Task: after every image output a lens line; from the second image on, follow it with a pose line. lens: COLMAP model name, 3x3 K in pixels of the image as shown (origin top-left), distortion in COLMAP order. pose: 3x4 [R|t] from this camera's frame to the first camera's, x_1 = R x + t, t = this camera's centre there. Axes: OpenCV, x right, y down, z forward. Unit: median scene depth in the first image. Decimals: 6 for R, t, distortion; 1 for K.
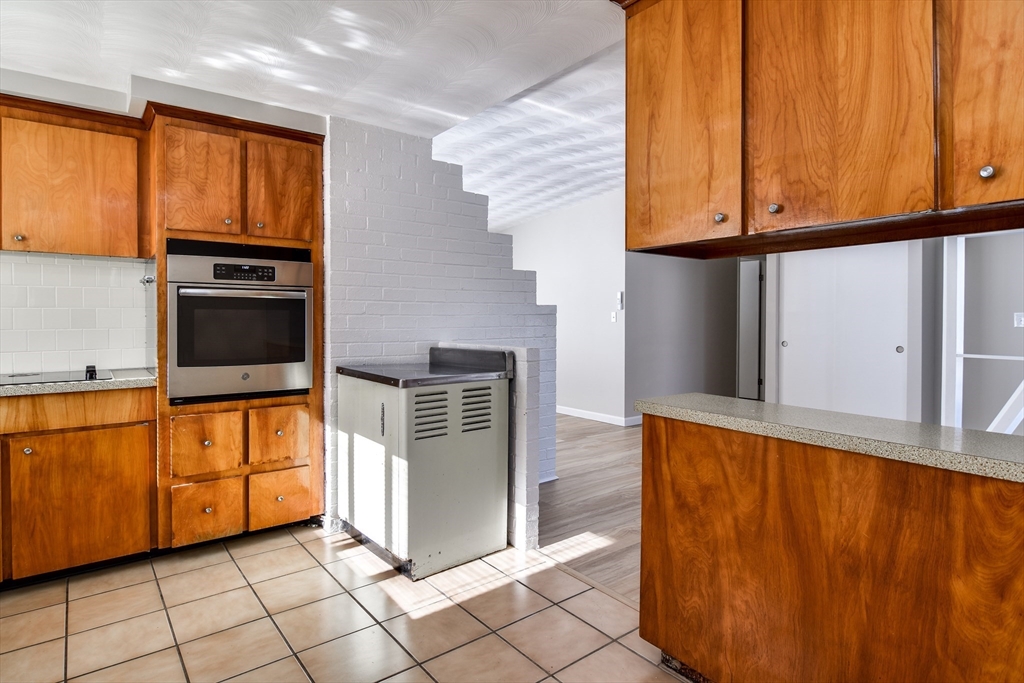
lens RADIAL K [[552.7, 0, 509.0], [0, 552.7, 323.3], [0, 0, 1]] dist [0.005000, -0.007612]
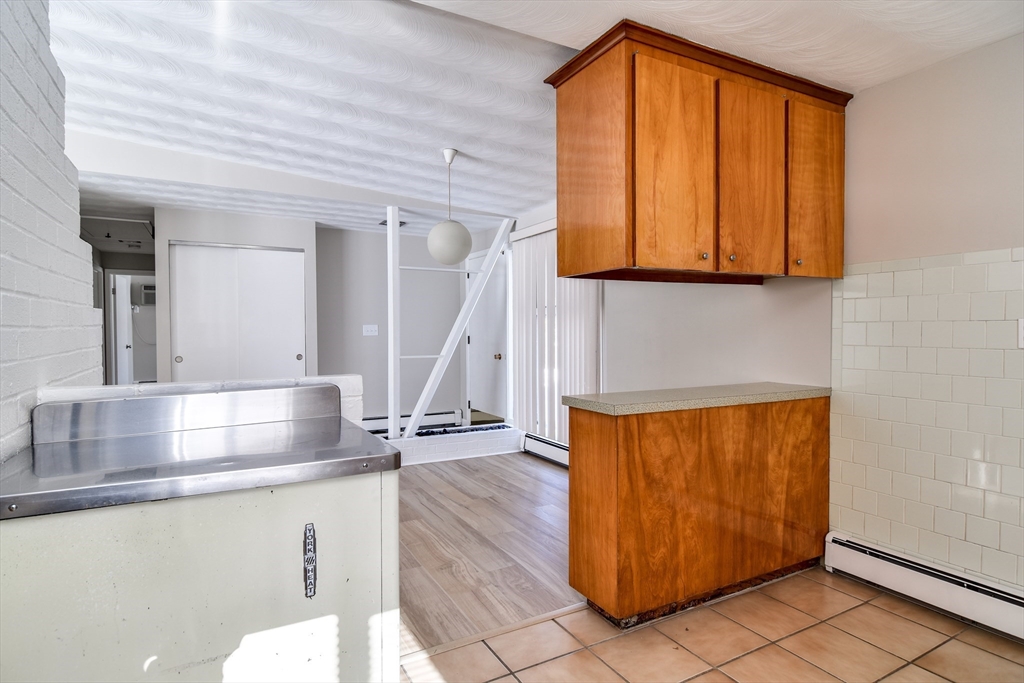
lens RADIAL K [[552.7, 0, 501.3], [0, 552.7, 340.6], [0, 0, 1]] dist [0.005000, -0.007612]
pose [[0.151689, -0.023379, 0.988152, -0.639559], [0.013909, 0.999672, 0.021516, -0.009748], [-0.988330, 0.010481, 0.151965, 0.775937]]
